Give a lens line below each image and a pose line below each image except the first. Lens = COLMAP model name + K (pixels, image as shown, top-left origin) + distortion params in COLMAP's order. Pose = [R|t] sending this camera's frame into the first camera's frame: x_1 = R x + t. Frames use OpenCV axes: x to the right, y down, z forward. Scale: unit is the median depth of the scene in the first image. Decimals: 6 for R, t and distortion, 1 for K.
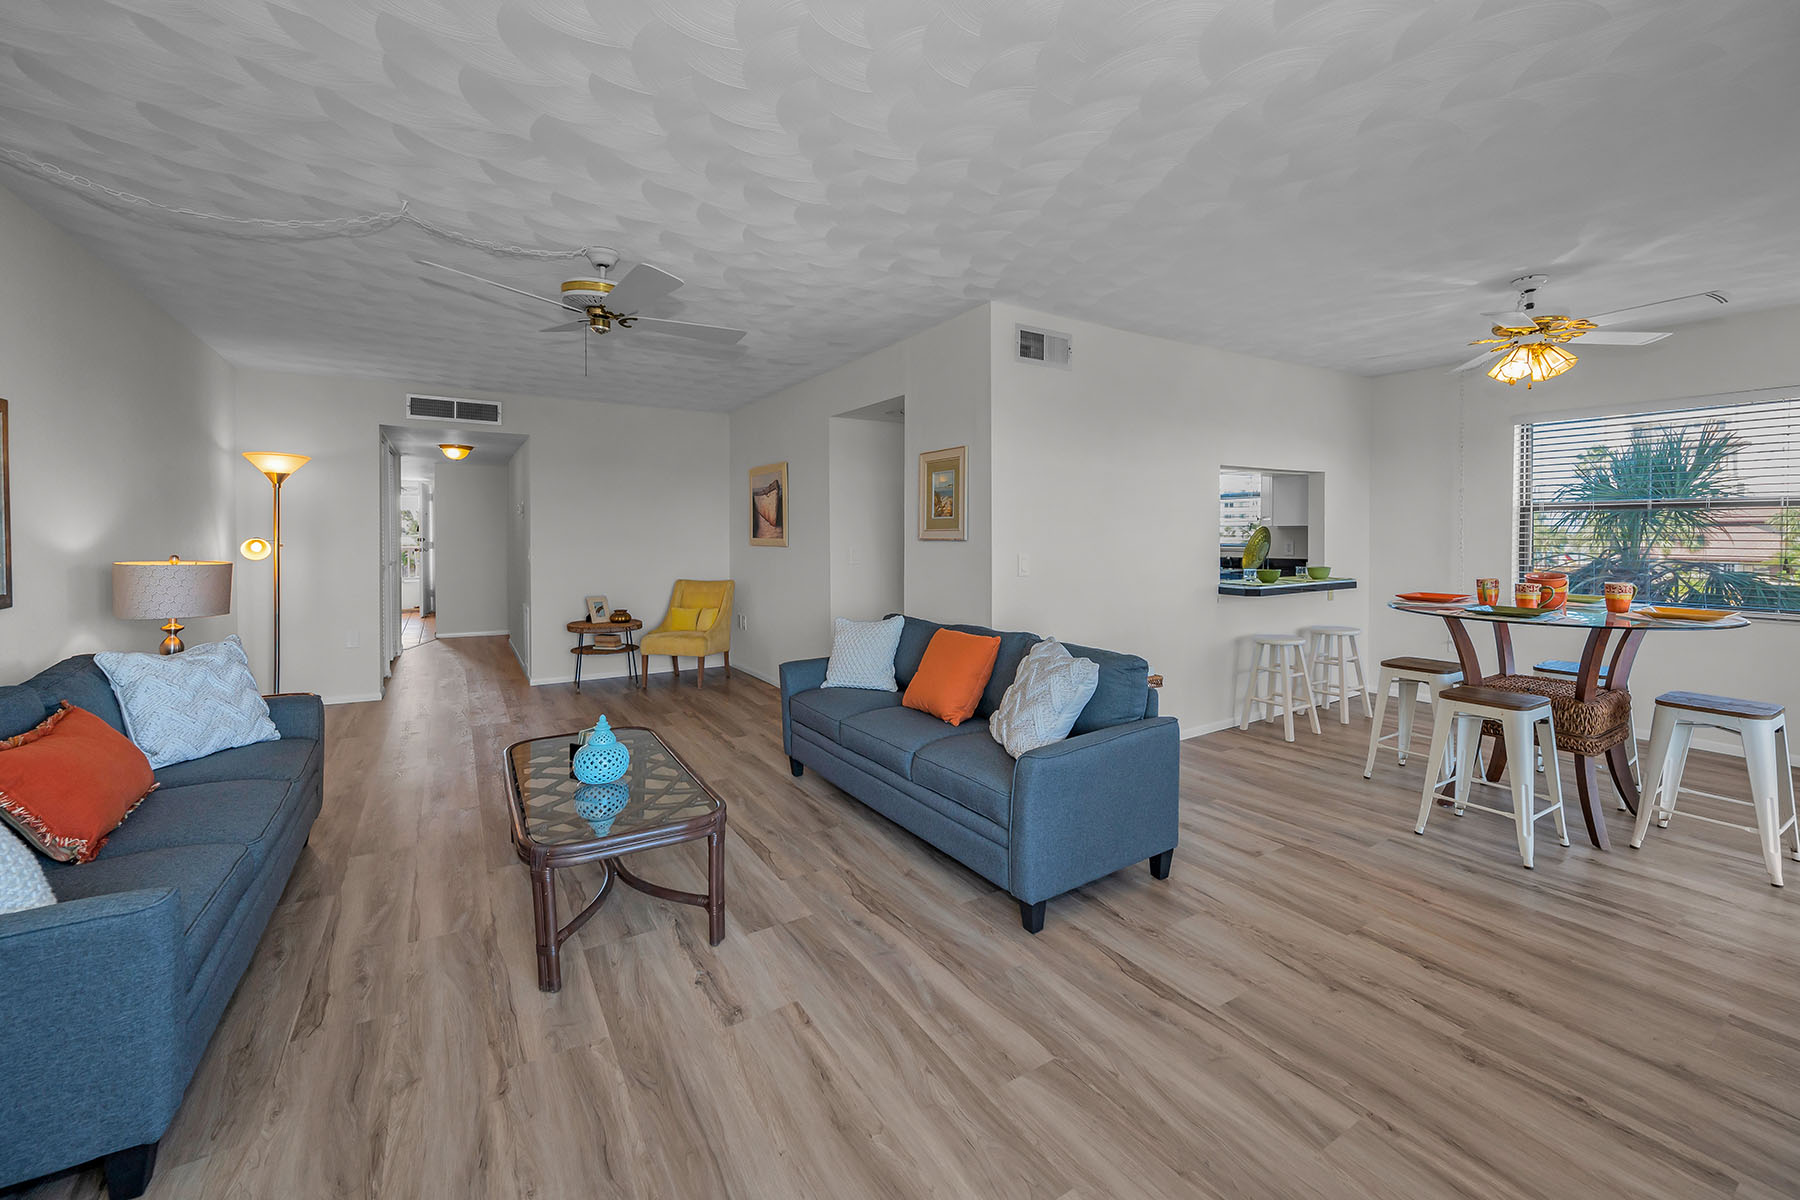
lens RADIAL K [[742.4, 0, 905.1], [0, 742.4, 511.9], [0, 0, 1]] dist [0.000393, 0.000466]
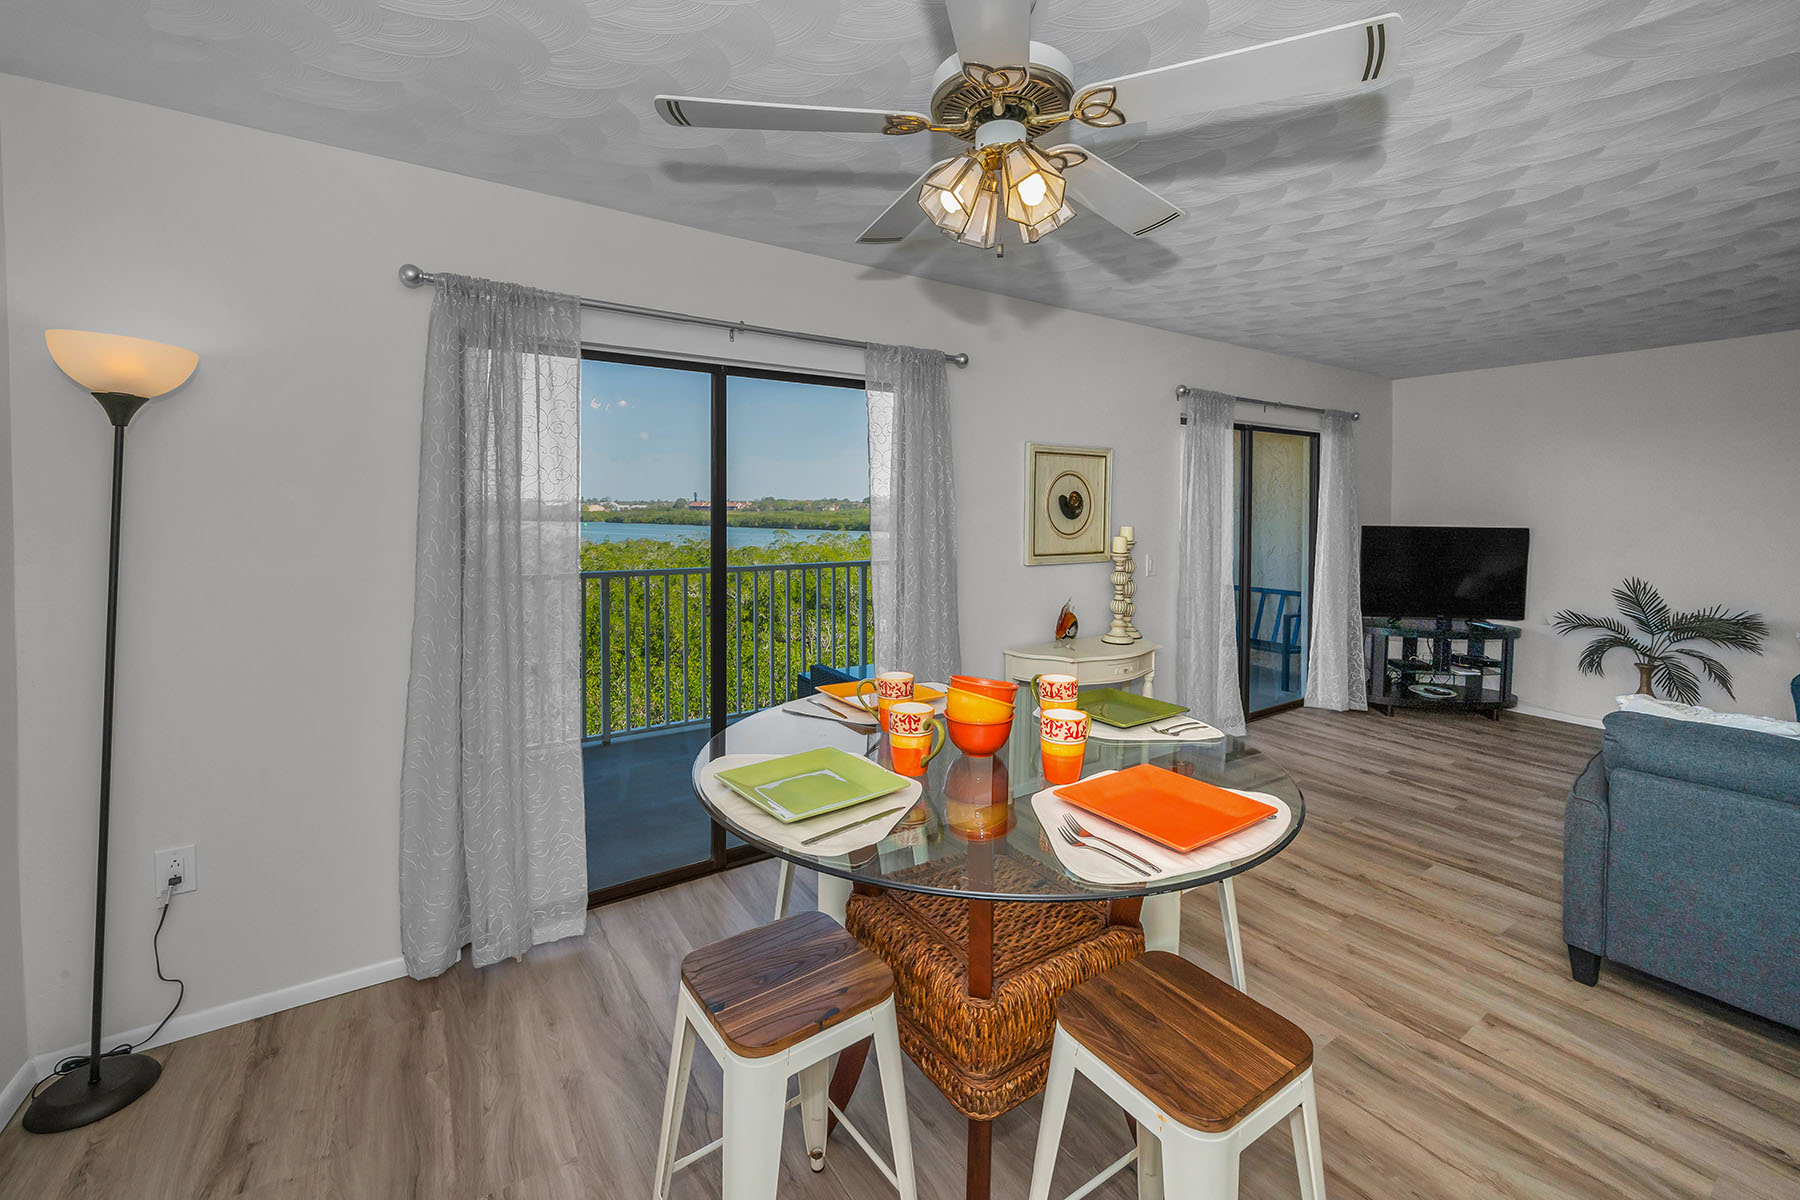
lens RADIAL K [[734.0, 0, 895.8], [0, 734.0, 555.4], [0, 0, 1]] dist [-0.002134, -0.000195]
pose [[-0.999803, -0.003737, -0.019503, 1.310572], [-0.004508, 0.999204, 0.039635, -0.016884], [0.019340, 0.039715, -0.999024, 2.066560]]
